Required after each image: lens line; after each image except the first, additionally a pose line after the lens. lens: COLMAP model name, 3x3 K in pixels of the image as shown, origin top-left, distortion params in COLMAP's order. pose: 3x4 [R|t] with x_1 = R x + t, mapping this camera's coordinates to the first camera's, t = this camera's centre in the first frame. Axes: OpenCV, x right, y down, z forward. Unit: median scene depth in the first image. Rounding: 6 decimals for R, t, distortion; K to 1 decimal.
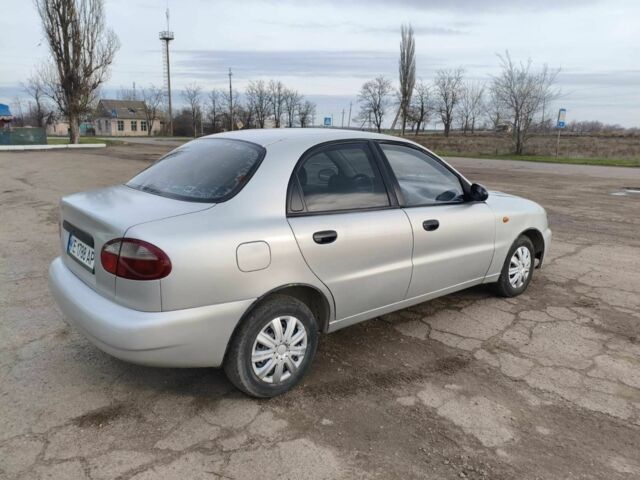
lens RADIAL K [[490.8, 0, 328.7], [0, 490.8, 236.0], [0, 0, 1]] dist [0.007522, -0.017533]
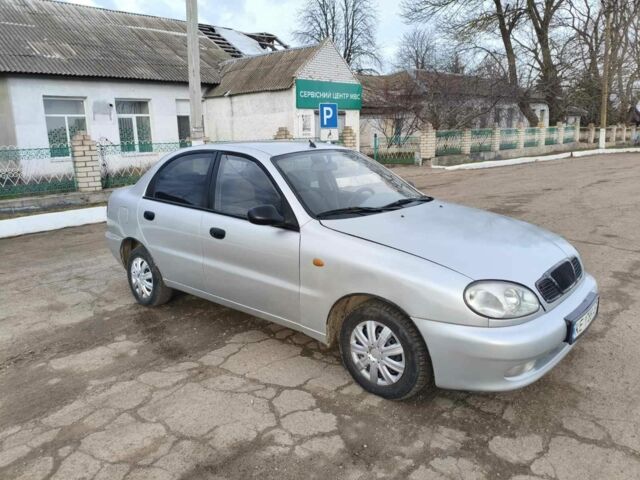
lens RADIAL K [[490.8, 0, 316.4], [0, 490.8, 239.0], [0, 0, 1]] dist [0.007522, -0.017533]
pose [[0.145357, 0.200123, -0.968928, 0.140364], [-0.179909, 0.968349, 0.173014, -0.025555], [0.972884, 0.149170, 0.176761, 0.113971]]
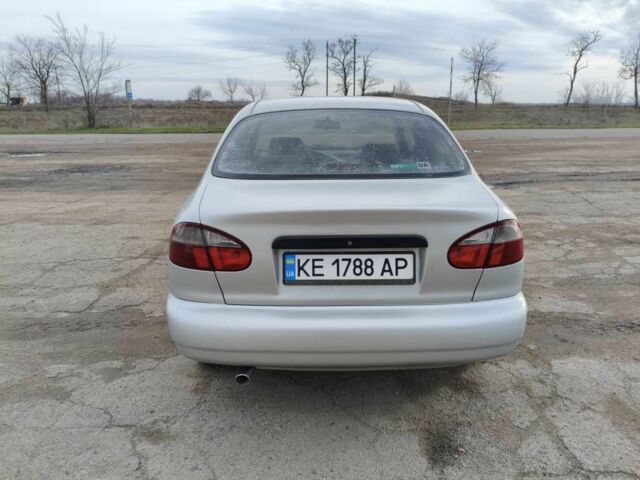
lens RADIAL K [[490.8, 0, 319.7], [0, 490.8, 235.7], [0, 0, 1]] dist [0.007522, -0.017533]
pose [[0.629554, -0.215494, 0.746474, -0.096048], [0.175044, 0.975405, 0.133956, -0.010644], [-0.756982, 0.046333, 0.651791, 0.050691]]
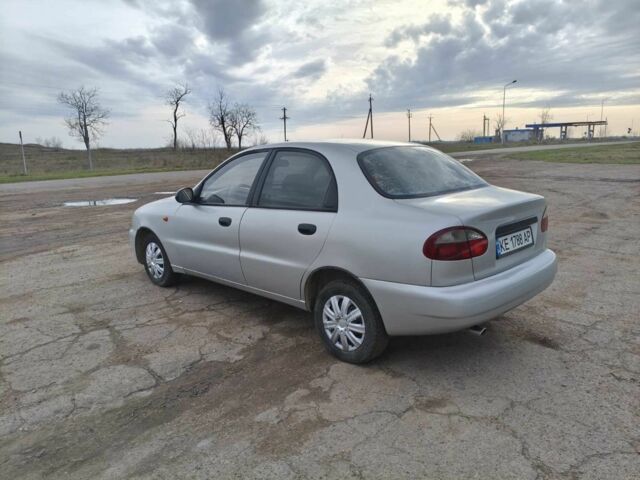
lens RADIAL K [[490.8, 0, 316.3], [0, 490.8, 244.2], [0, 0, 1]] dist [0.007522, -0.017533]
pose [[-0.086218, -0.209603, 0.973978, -0.144507], [0.232783, 0.946320, 0.224257, -0.029965], [-0.968700, 0.246060, -0.032797, 0.135443]]
